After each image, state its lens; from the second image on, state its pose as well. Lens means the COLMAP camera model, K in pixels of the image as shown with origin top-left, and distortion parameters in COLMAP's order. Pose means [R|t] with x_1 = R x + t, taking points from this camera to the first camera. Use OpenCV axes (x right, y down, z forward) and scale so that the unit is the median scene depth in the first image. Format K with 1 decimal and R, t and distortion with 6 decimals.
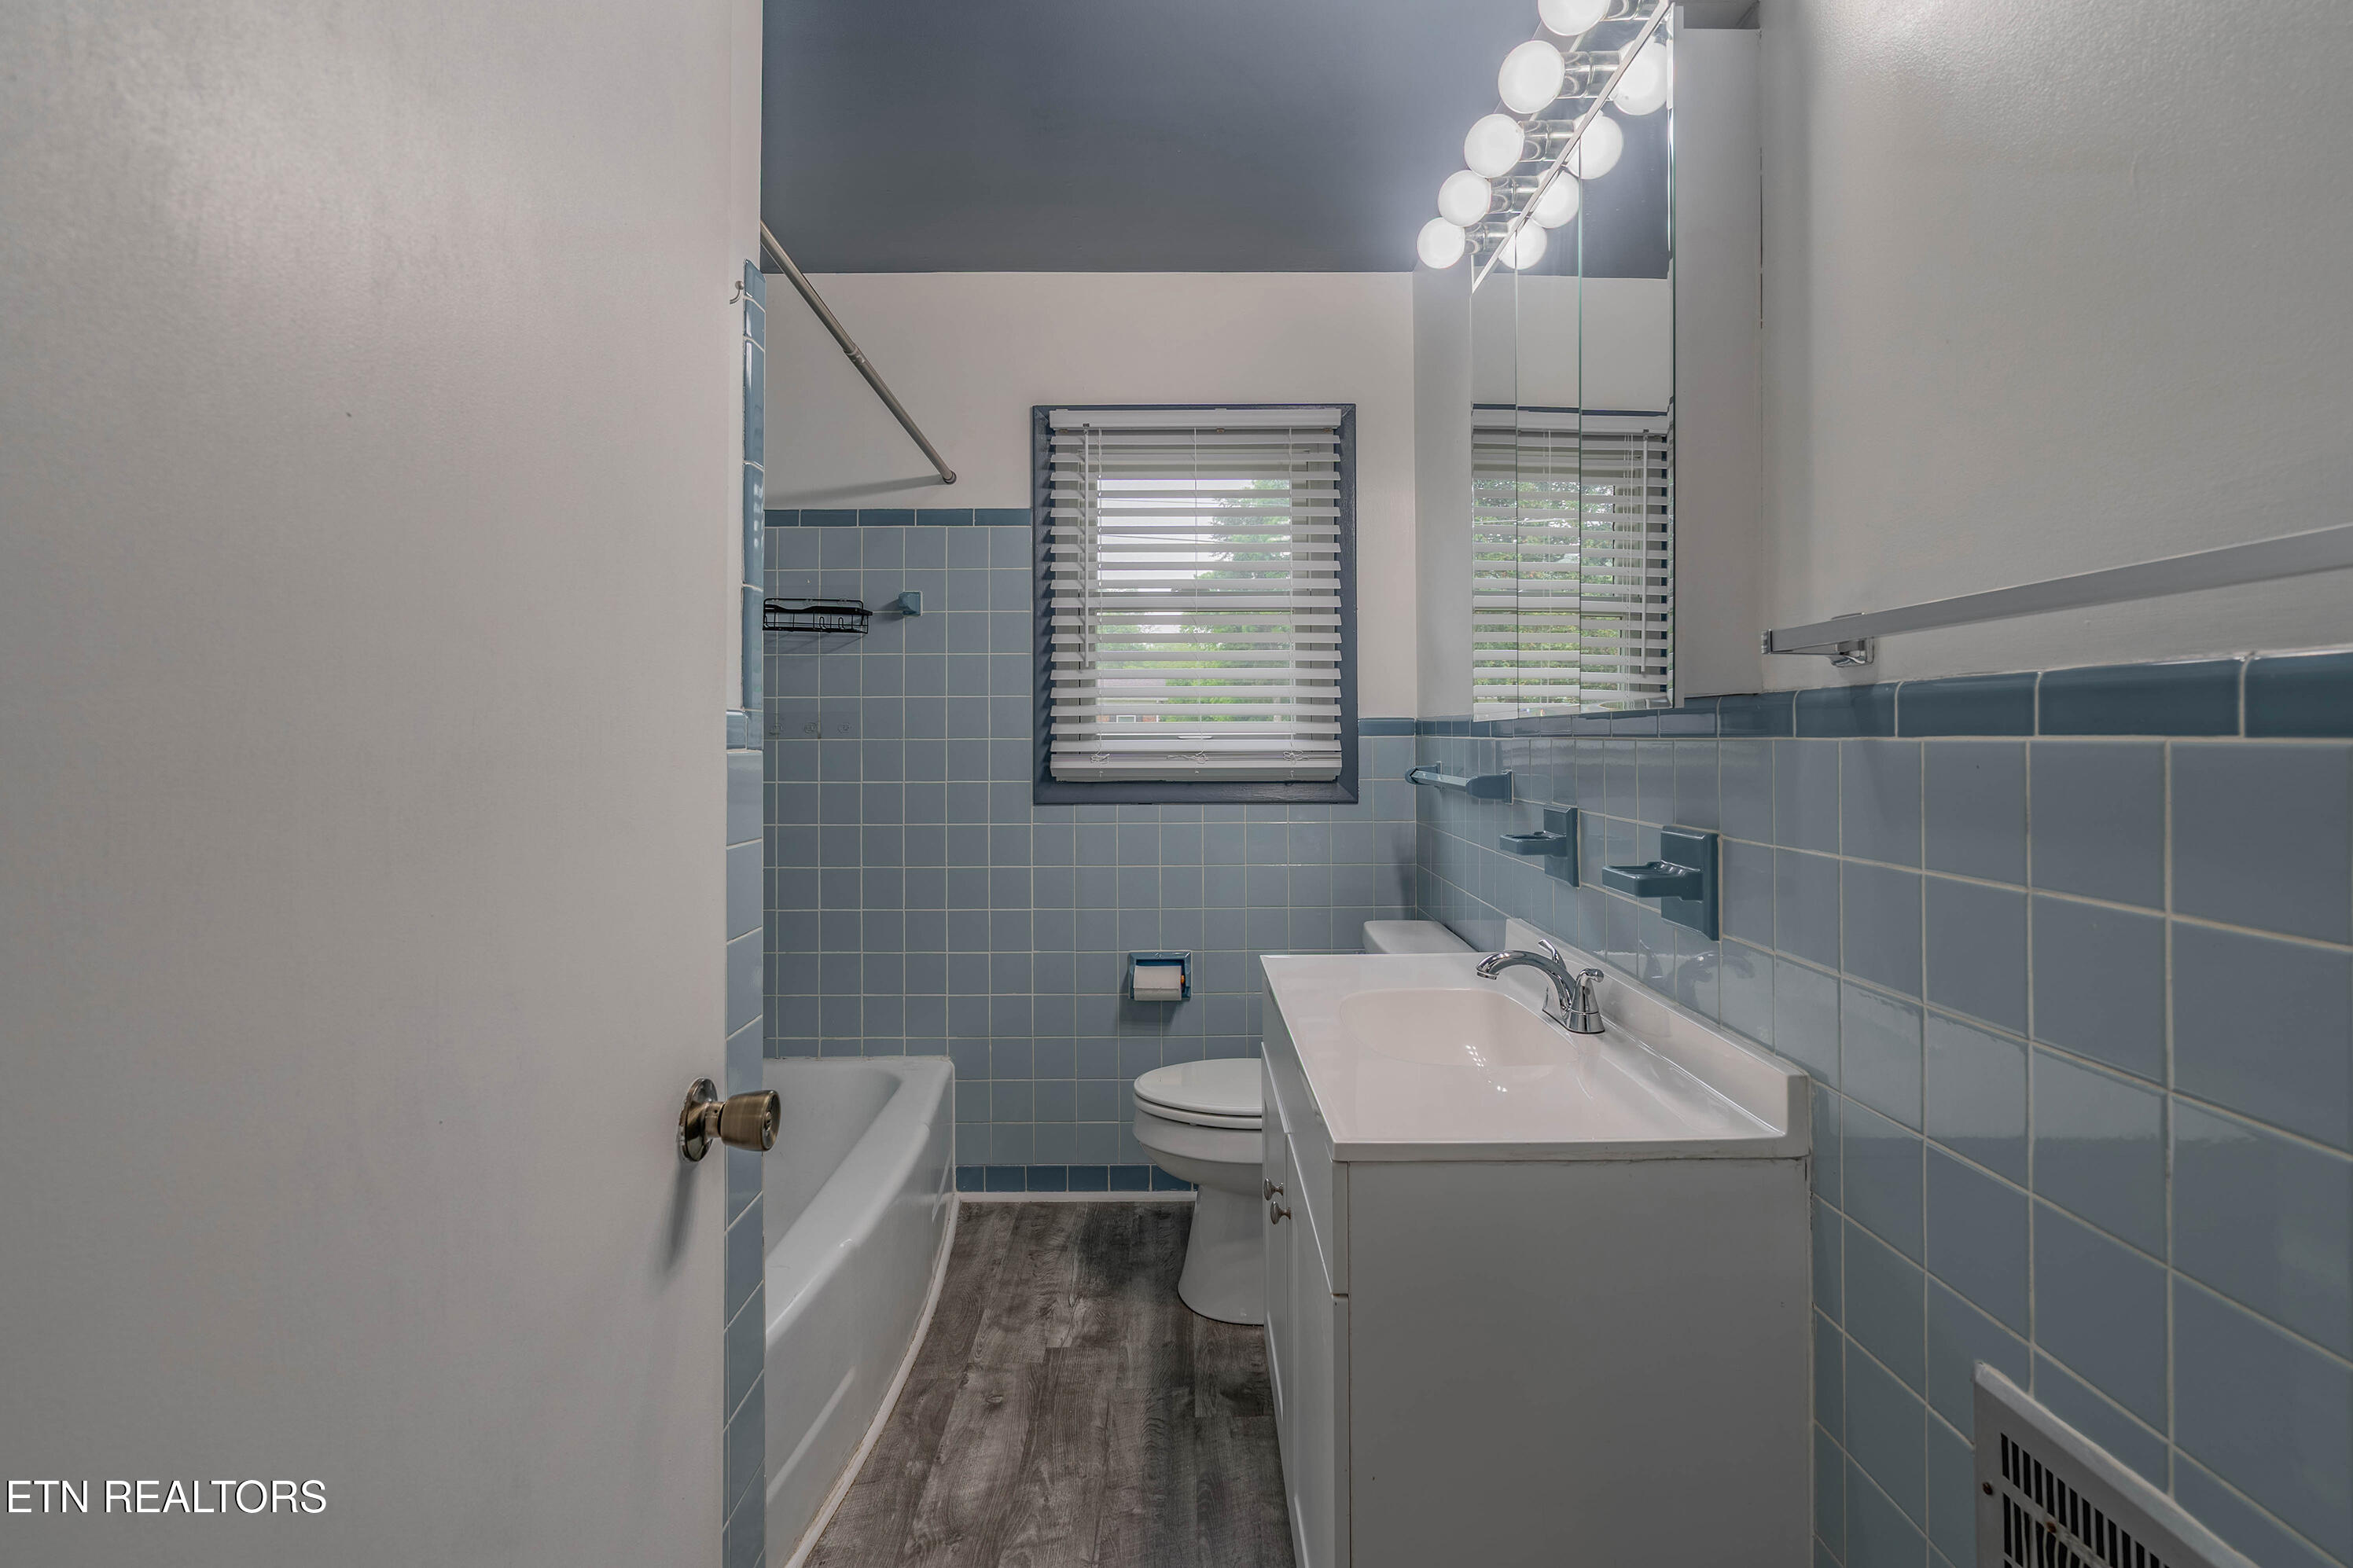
lens RADIAL K [[1051.0, 0, 1182.2], [0, 1051.0, 751.2], [0, 0, 1]] dist [-0.043782, -0.000192]
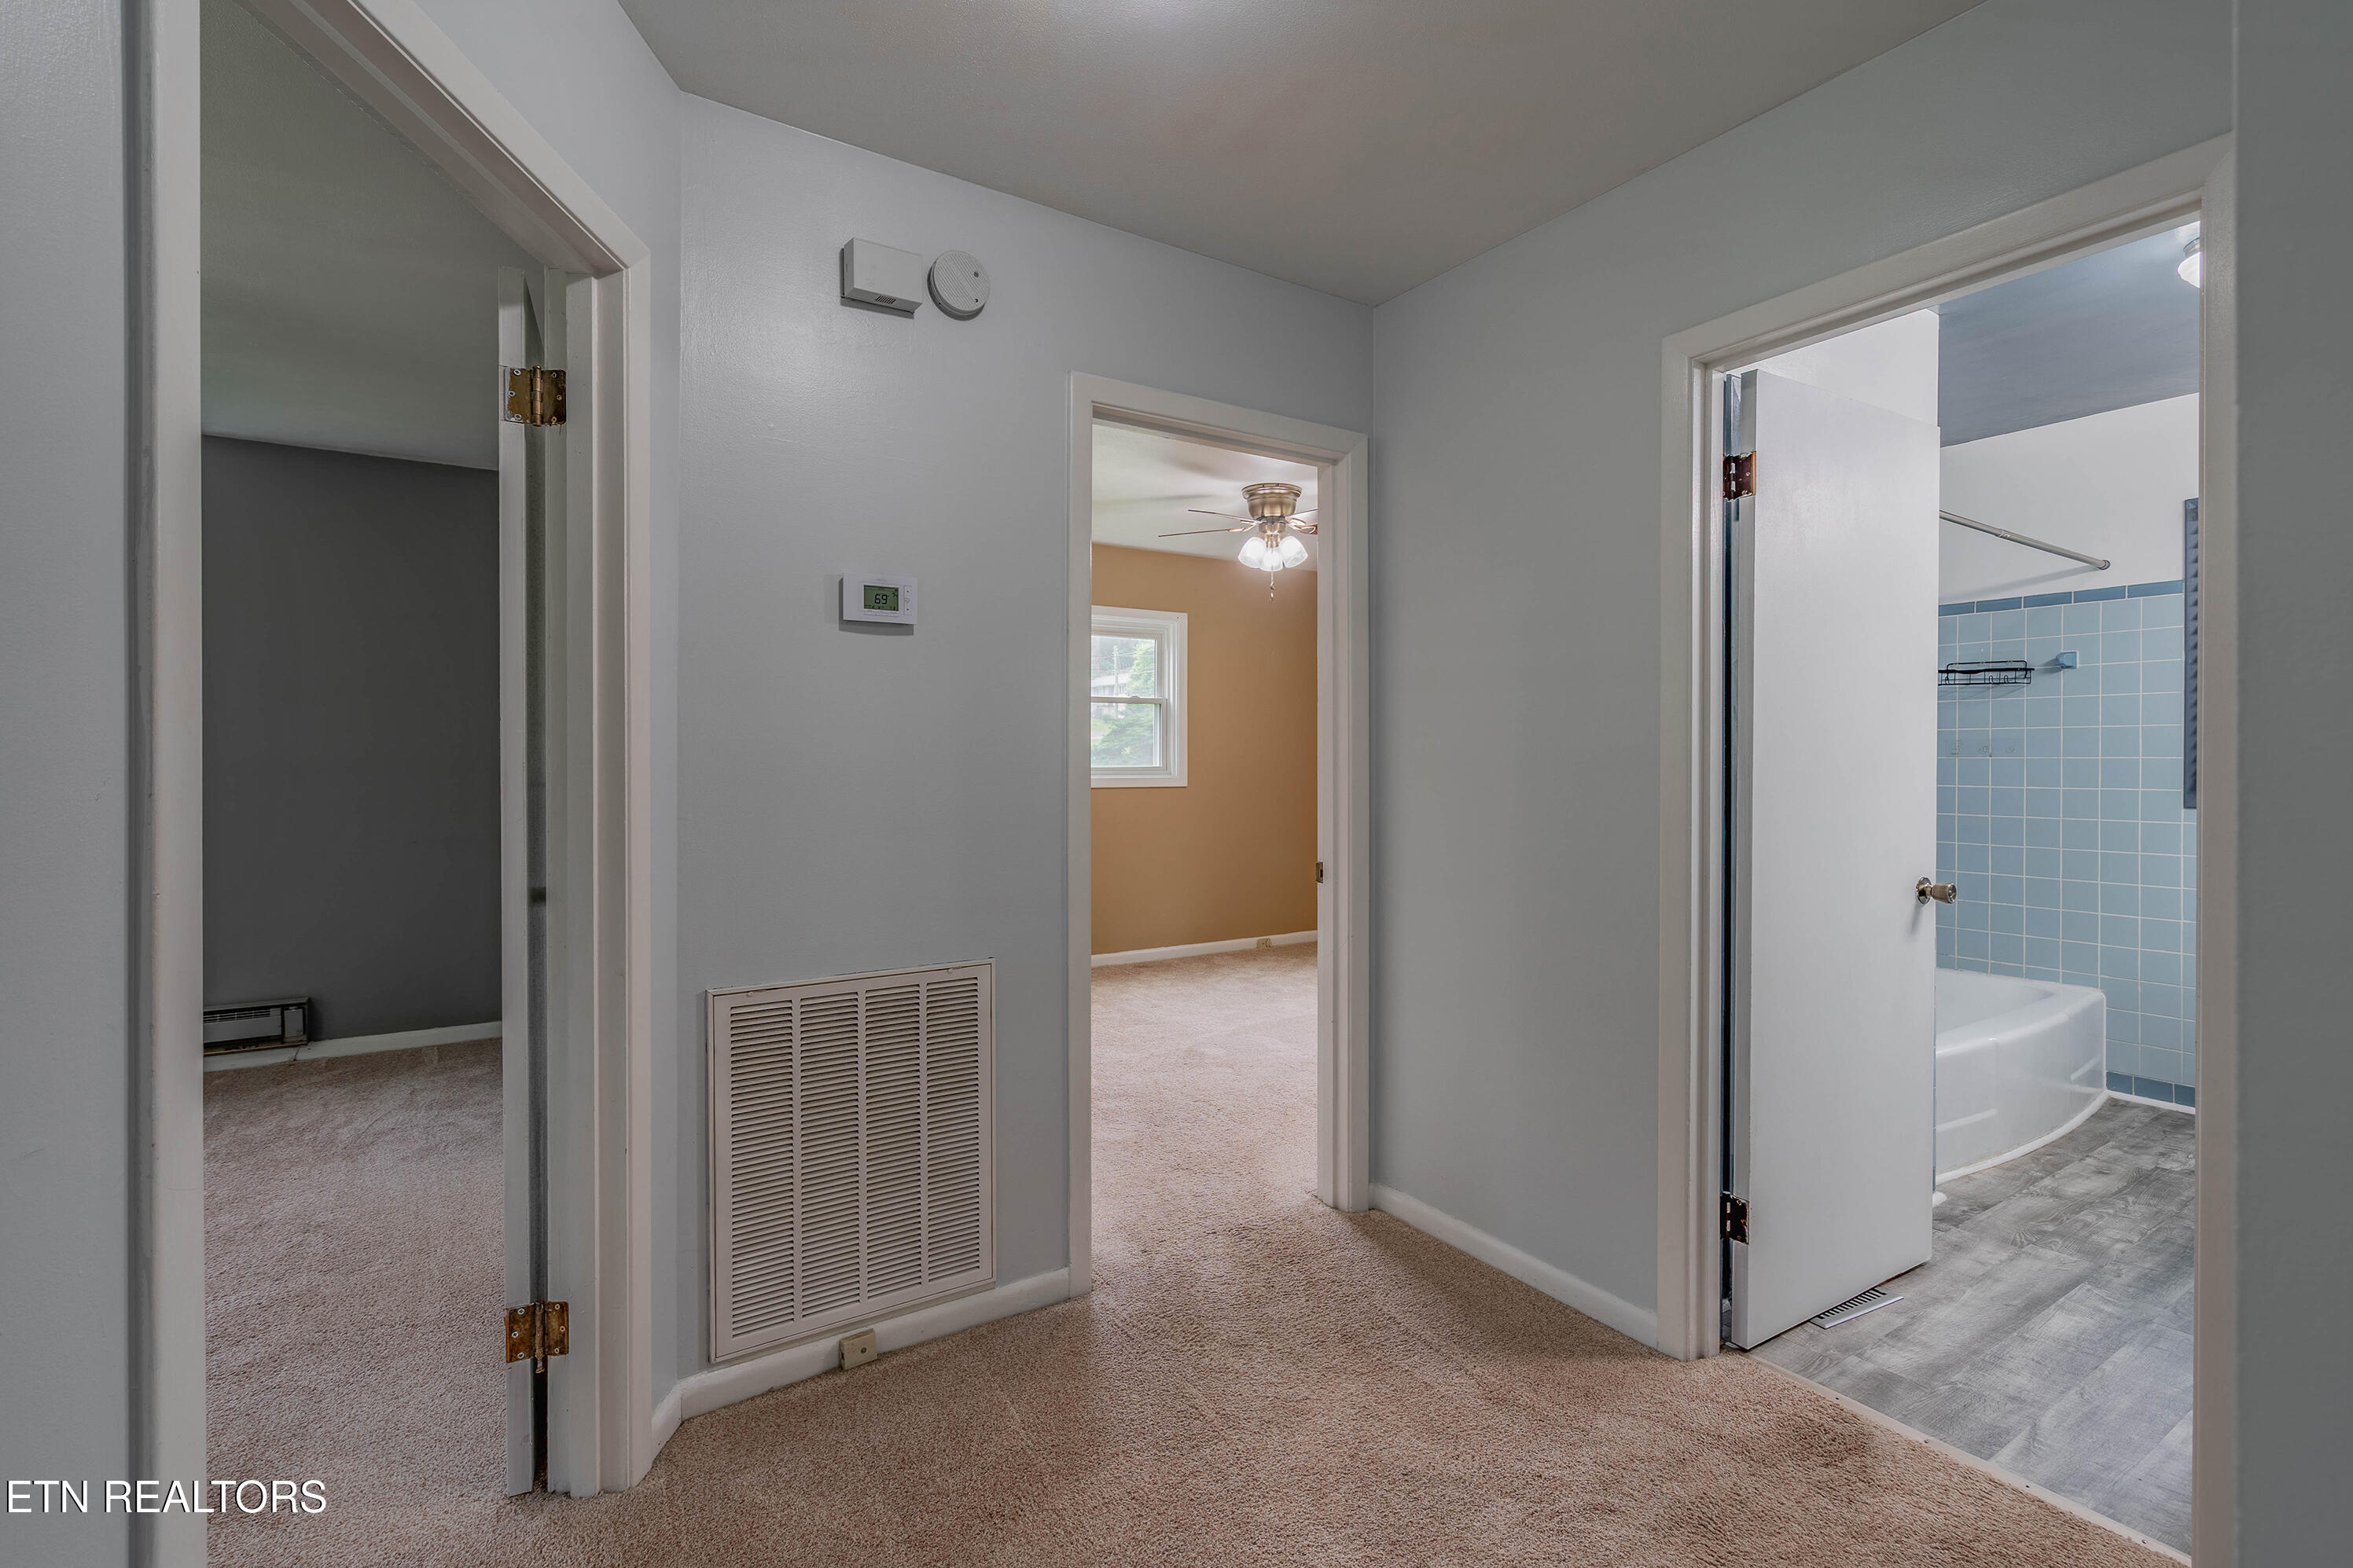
lens RADIAL K [[1082.4, 0, 1180.9], [0, 1082.4, 762.8], [0, 0, 1]] dist [-0.002969, 0.000276]
pose [[0.542067, 0.007163, -0.840305, 0.311417], [0.004206, 0.999928, 0.011237, -0.025294], [0.840325, -0.009625, 0.541998, -0.777255]]
